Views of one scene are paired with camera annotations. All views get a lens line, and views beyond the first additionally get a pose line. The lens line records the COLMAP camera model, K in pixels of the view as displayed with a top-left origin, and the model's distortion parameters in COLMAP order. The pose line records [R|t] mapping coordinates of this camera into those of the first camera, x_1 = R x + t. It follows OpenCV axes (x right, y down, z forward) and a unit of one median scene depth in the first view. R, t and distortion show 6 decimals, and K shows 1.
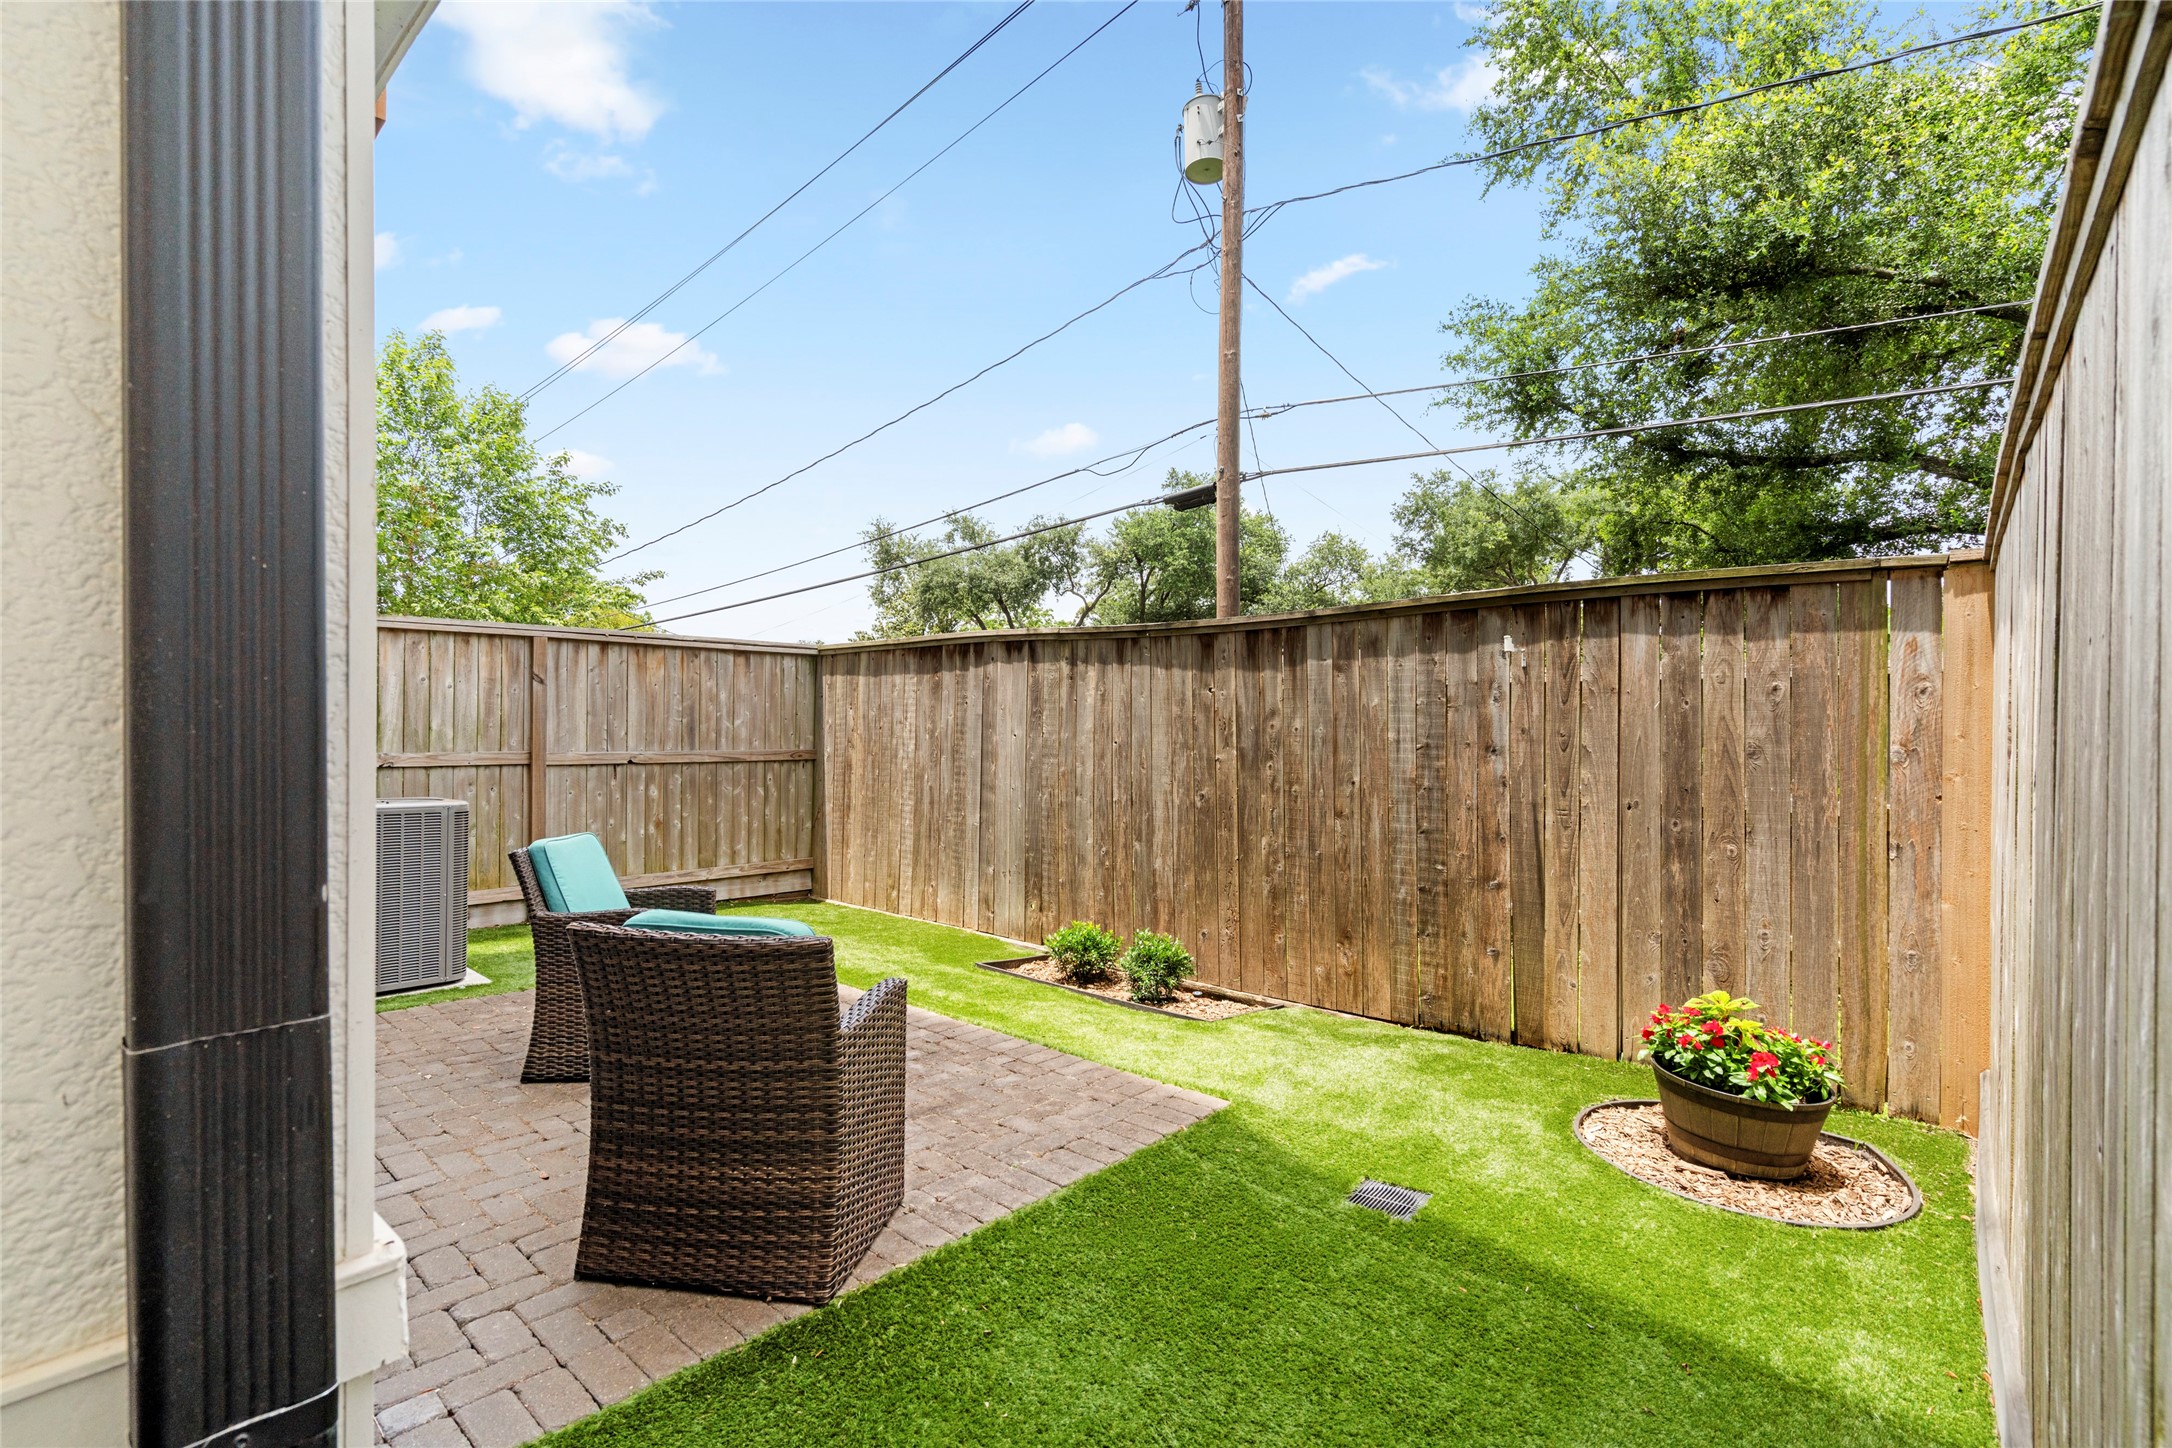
lens RADIAL K [[980.8, 0, 1081.2], [0, 980.8, 729.6], [0, 0, 1]] dist [-0.002719, 0.000394]
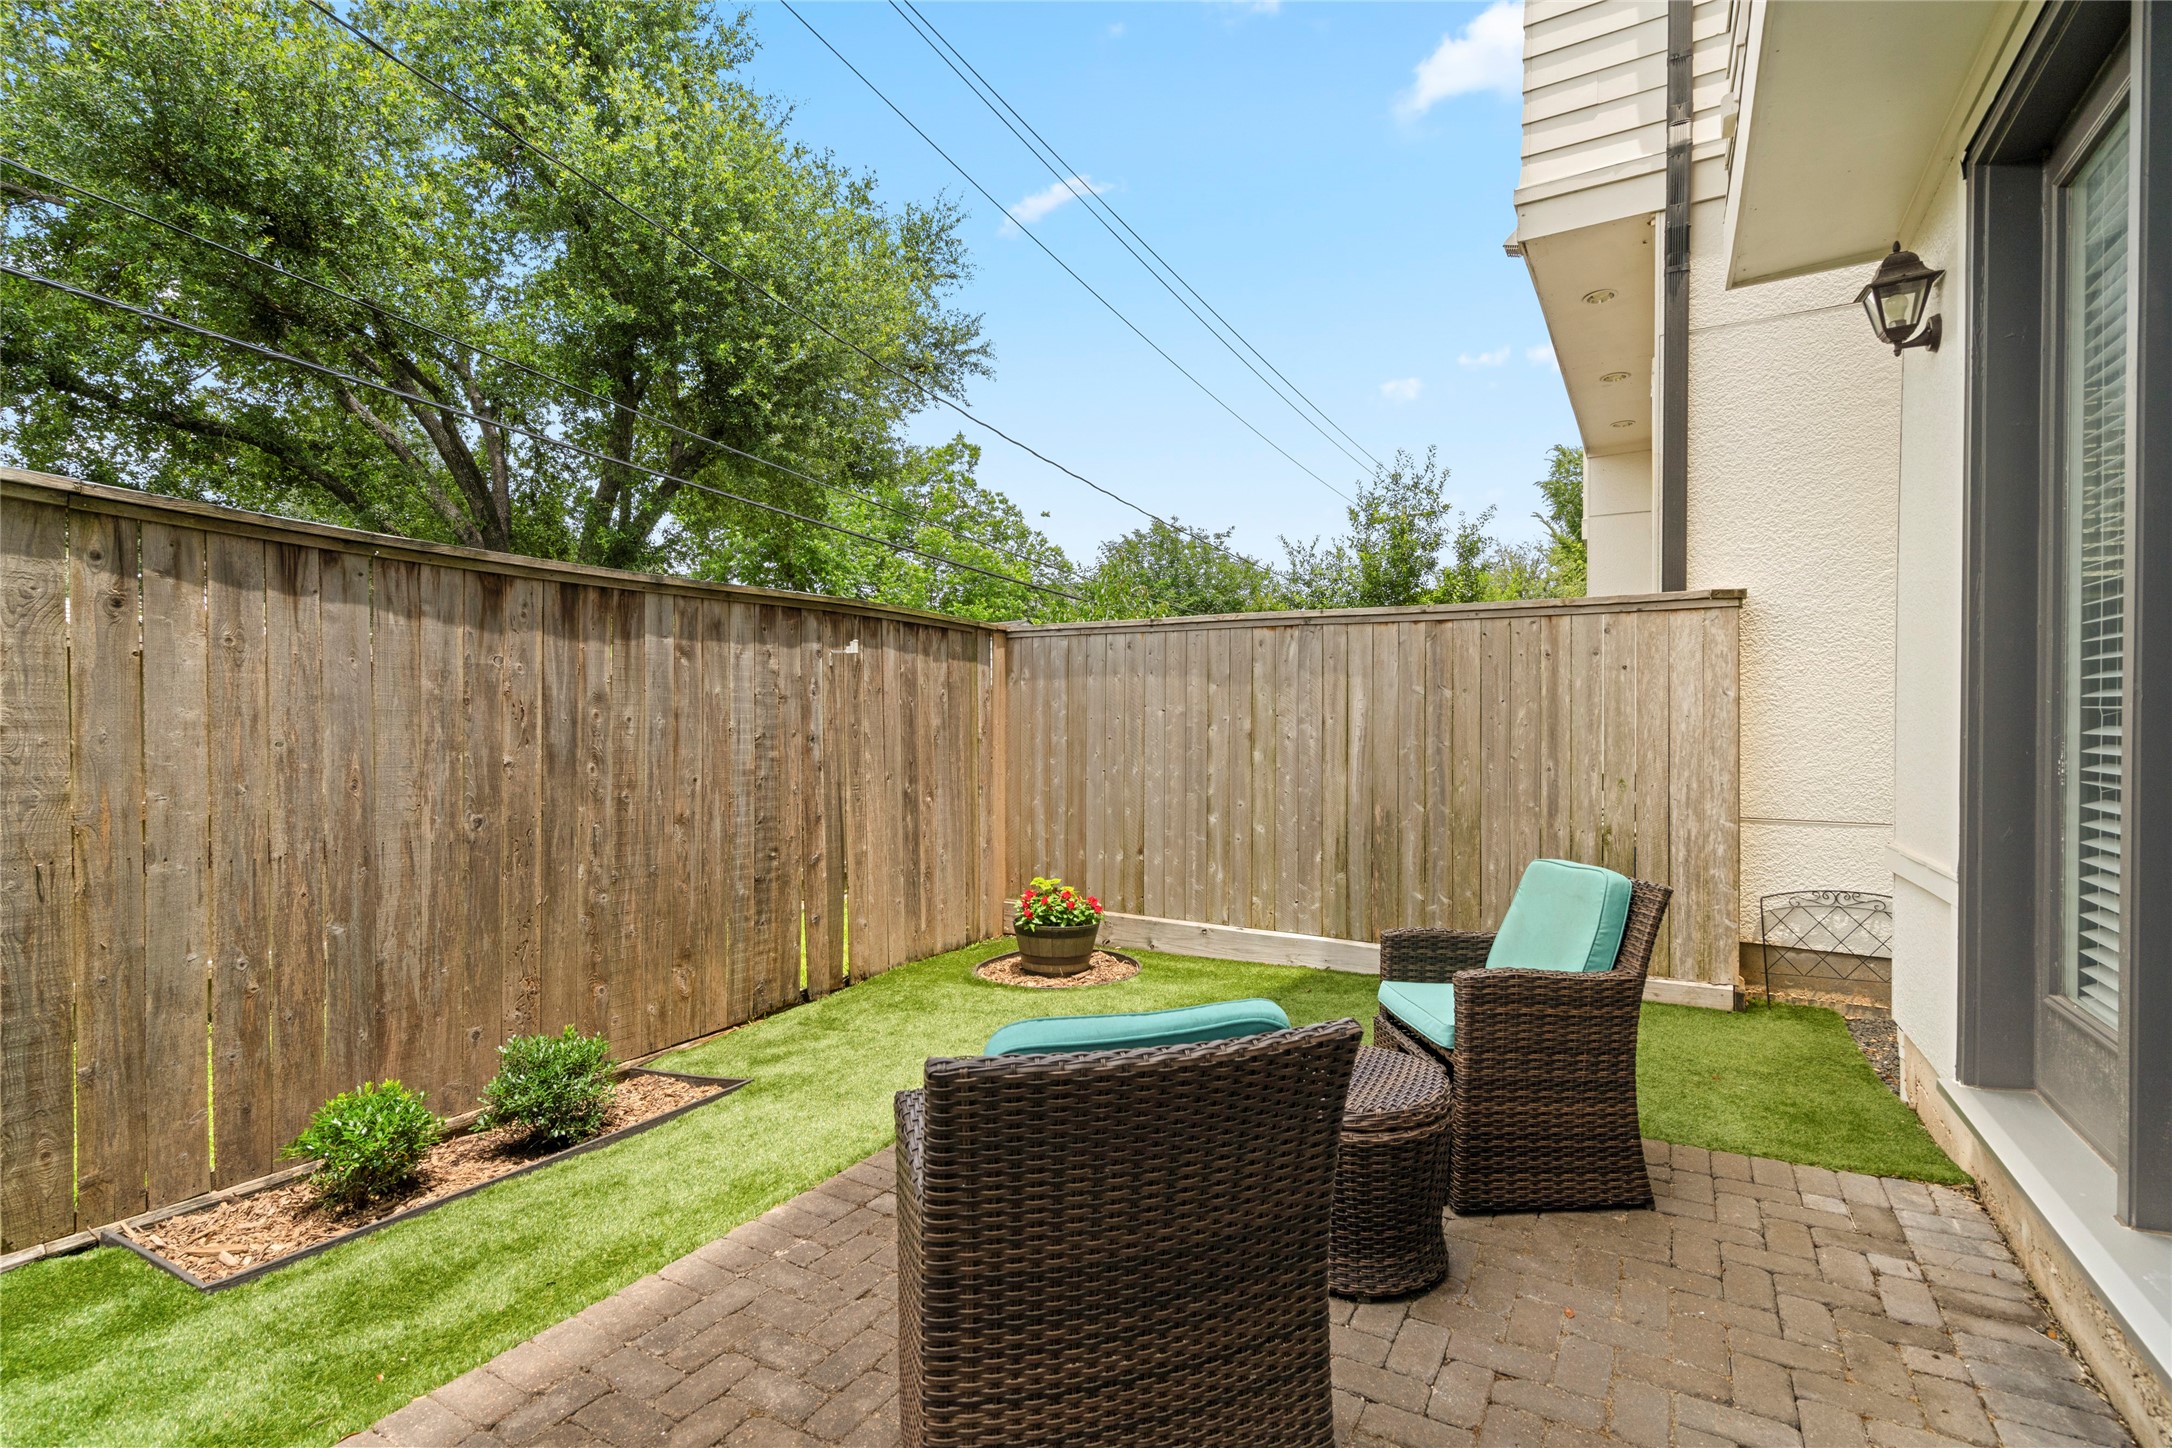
lens RADIAL K [[980.8, 0, 1081.2], [0, 980.8, 729.6], [0, 0, 1]] dist [-0.002719, 0.000394]
pose [[-0.188180, -0.007508, 0.982106, -0.576067], [0.000139, 0.999971, 0.007671, 0.001779], [-0.982135, 0.001580, -0.188173, 0.716702]]
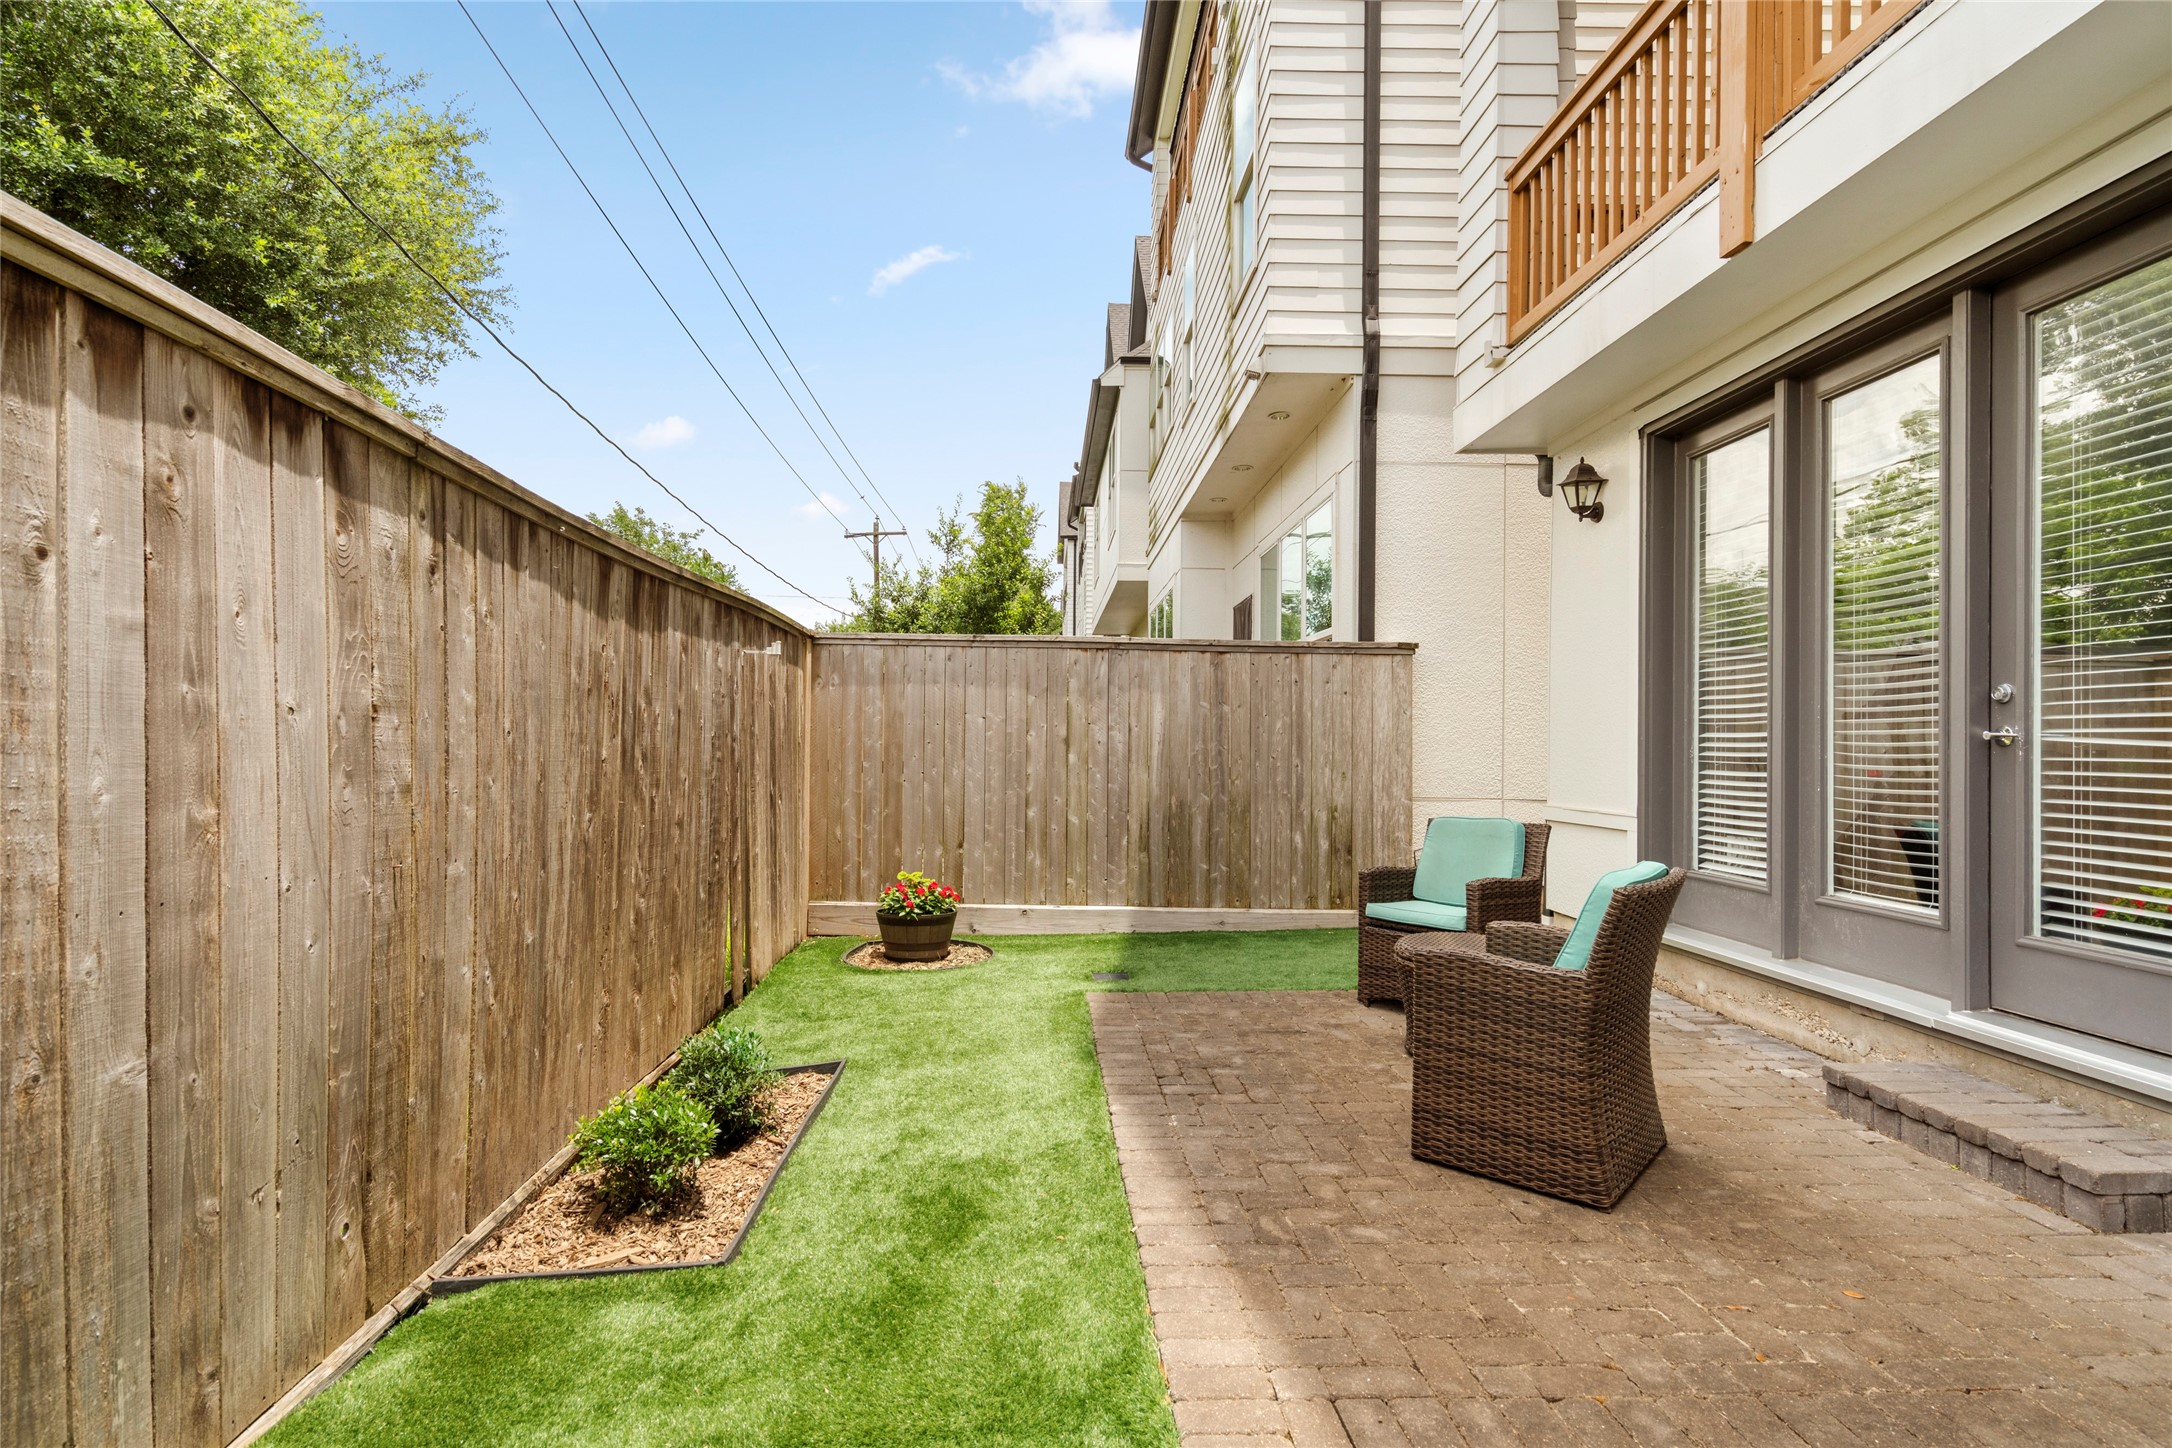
lens RADIAL K [[1041.3, 0, 1033.1], [0, 1041.3, 726.7], [0, 0, 1]] dist [-0.002388, 0.000982]
pose [[-0.667584, 0.002065, 0.744532, -0.526510], [-0.009975, 0.999882, -0.011718, 0.013838], [-0.744468, -0.015249, -0.667484, 1.201860]]
